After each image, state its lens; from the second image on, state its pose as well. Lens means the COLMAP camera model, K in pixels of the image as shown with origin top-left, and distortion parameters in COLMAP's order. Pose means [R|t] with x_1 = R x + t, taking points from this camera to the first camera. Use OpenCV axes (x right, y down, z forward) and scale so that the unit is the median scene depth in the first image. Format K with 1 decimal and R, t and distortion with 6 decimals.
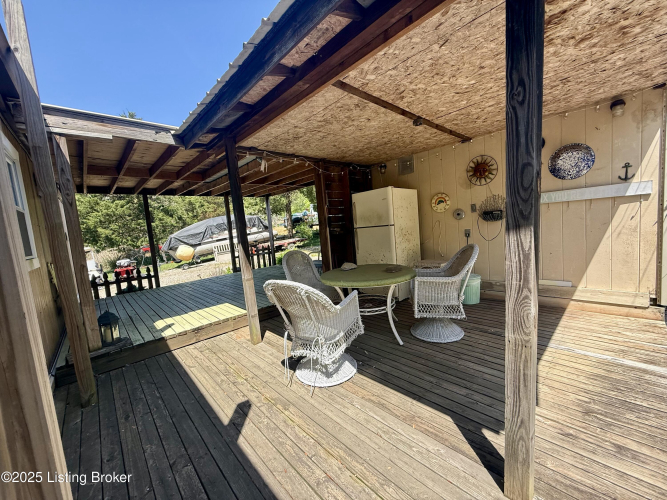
lens RADIAL K [[267.1, 0, 327.3], [0, 267.1, 250.8], [0, 0, 1]] dist [0.002055, 0.000257]
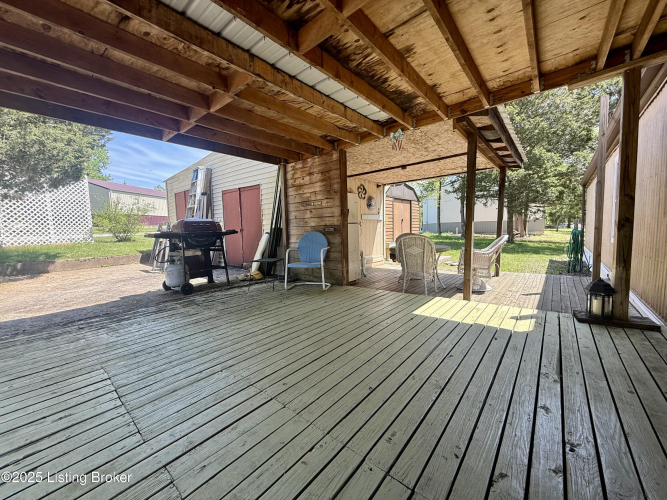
lens RADIAL K [[267.1, 0, 335.5], [0, 267.1, 250.5], [0, 0, 1]] dist [0.002055, 0.000257]
pose [[-0.146986, 0.008181, 0.989105, -0.392826], [0.134197, 0.990885, 0.011747, 0.003059], [-0.979993, 0.134462, -0.146744, 0.492999]]
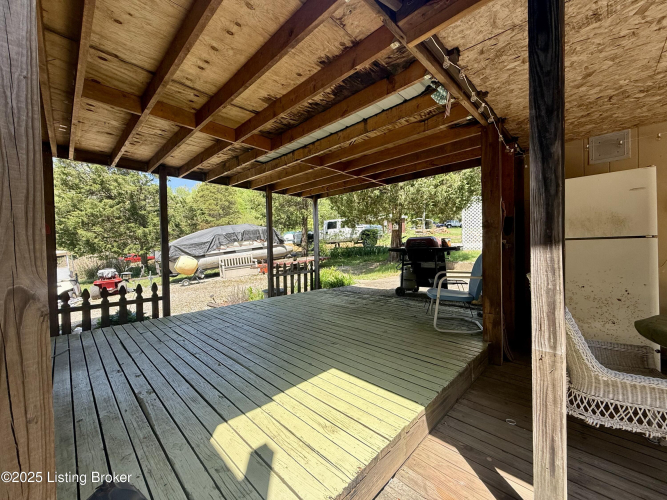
lens RADIAL K [[267.1, 0, 327.8], [0, 267.1, 250.0], [0, 0, 1]] dist [0.002055, 0.000257]
pose [[0.996881, 0.062623, 0.048022, -0.165582], [-0.058421, 0.994717, -0.084408, 0.005970], [-0.053054, 0.081339, 0.995273, 0.186479]]
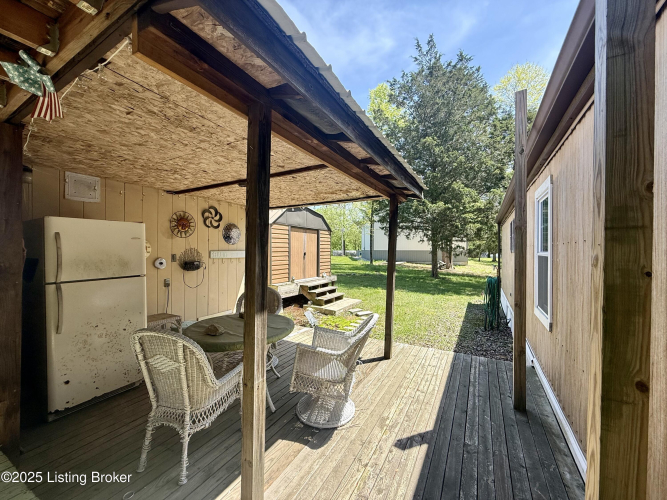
lens RADIAL K [[267.1, 0, 334.3], [0, 267.1, 249.4], [0, 0, 1]] dist [0.002055, 0.000257]
pose [[-0.333223, 0.079363, 0.939502, -0.232847], [0.105676, 0.993316, -0.046428, -0.029053], [-0.936907, 0.083812, -0.339382, 0.282799]]
